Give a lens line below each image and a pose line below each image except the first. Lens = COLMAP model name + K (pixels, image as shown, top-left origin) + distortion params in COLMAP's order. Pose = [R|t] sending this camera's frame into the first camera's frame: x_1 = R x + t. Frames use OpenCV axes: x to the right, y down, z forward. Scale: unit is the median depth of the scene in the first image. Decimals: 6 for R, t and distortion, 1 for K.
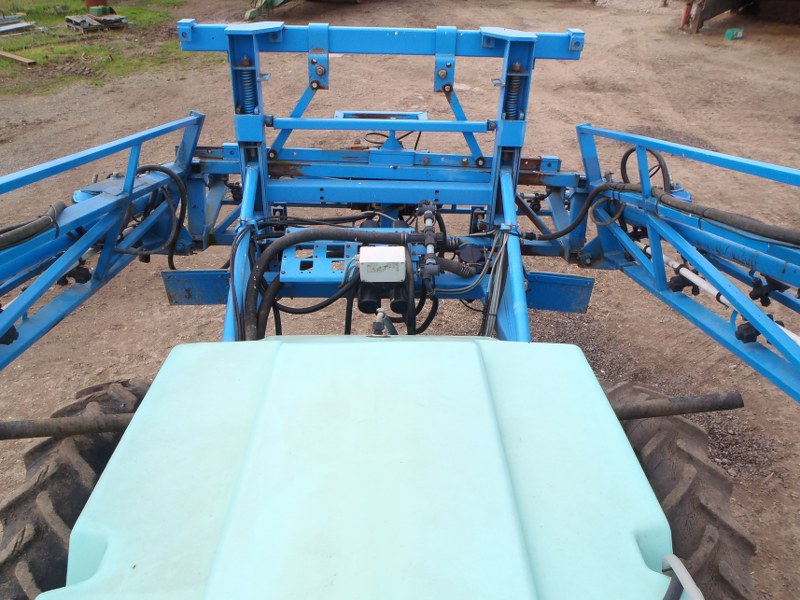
lens RADIAL K [[657.2, 0, 397.7], [0, 657.2, 299.8], [0, 0, 1]] dist [-0.030967, 0.006215]
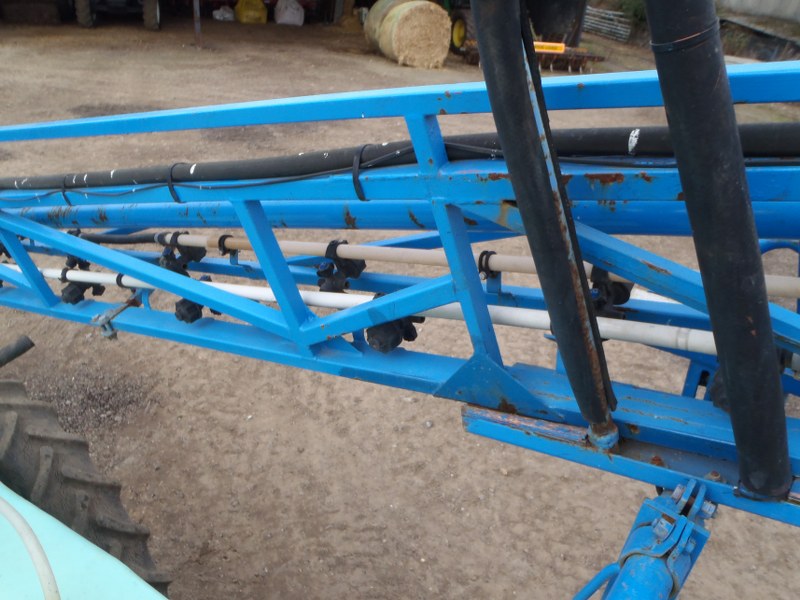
lens RADIAL K [[657.2, 0, 396.8], [0, 657.2, 295.8], [0, 0, 1]] dist [-0.030967, 0.006215]
pose [[0.572894, -0.361784, 0.735463, 0.050405], [0.368838, 0.915117, 0.162850, 0.086062], [-0.731951, 0.177971, 0.657704, -0.167523]]
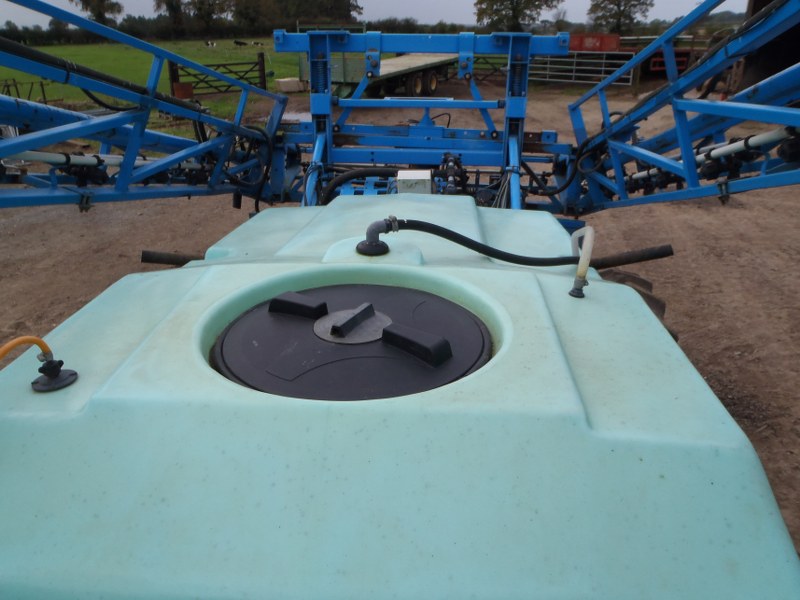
lens RADIAL K [[657.2, 0, 396.4], [0, 657.2, 296.3], [0, 0, 1]] dist [-0.030967, 0.006215]
pose [[0.996248, 0.015156, -0.085212, 0.048150], [-0.028221, 0.987624, -0.154282, 0.311407], [0.081819, 0.156108, 0.984345, -0.243834]]
